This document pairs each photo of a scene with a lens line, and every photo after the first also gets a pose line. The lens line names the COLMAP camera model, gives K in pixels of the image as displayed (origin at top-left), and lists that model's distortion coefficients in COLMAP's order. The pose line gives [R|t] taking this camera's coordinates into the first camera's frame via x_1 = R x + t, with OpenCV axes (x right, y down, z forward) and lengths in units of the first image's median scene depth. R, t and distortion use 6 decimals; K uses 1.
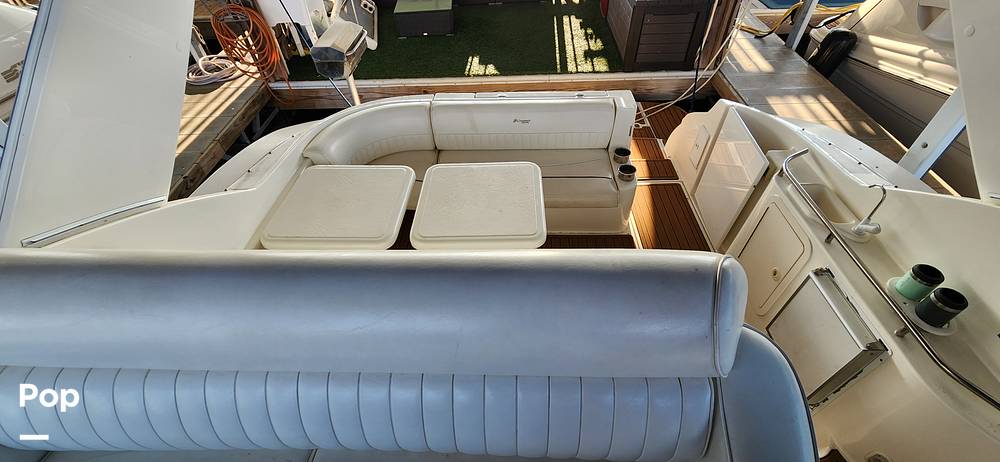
lens RADIAL K [[409.1, 0, 502.0], [0, 409.1, 235.5], [0, 0, 1]] dist [0.001227, 0.000165]
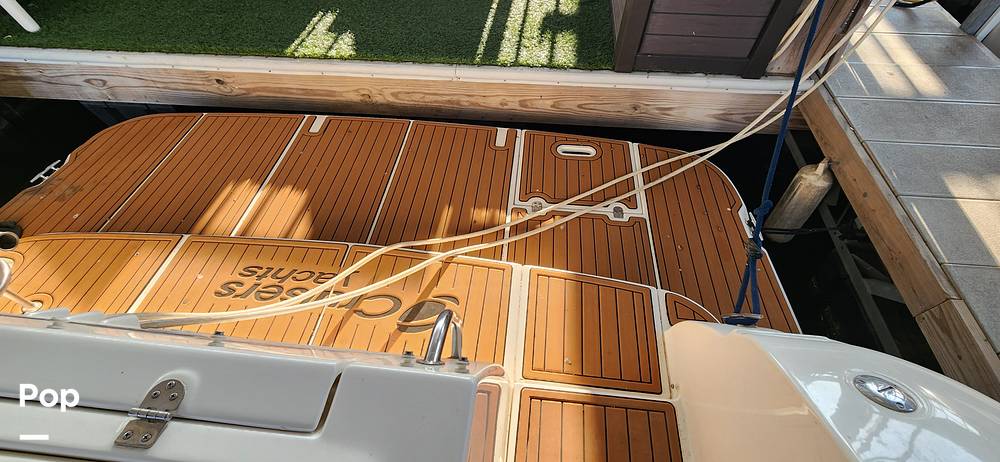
lens RADIAL K [[400.1, 0, 500.0], [0, 400.1, 231.0], [0, 0, 1]] dist [-0.001710, -0.000519]
pose [[0.995094, 0.088478, -0.044268, 0.202837], [-0.082061, 0.988082, 0.130227, -0.264964], [0.055263, -0.125955, 0.990495, 0.510392]]
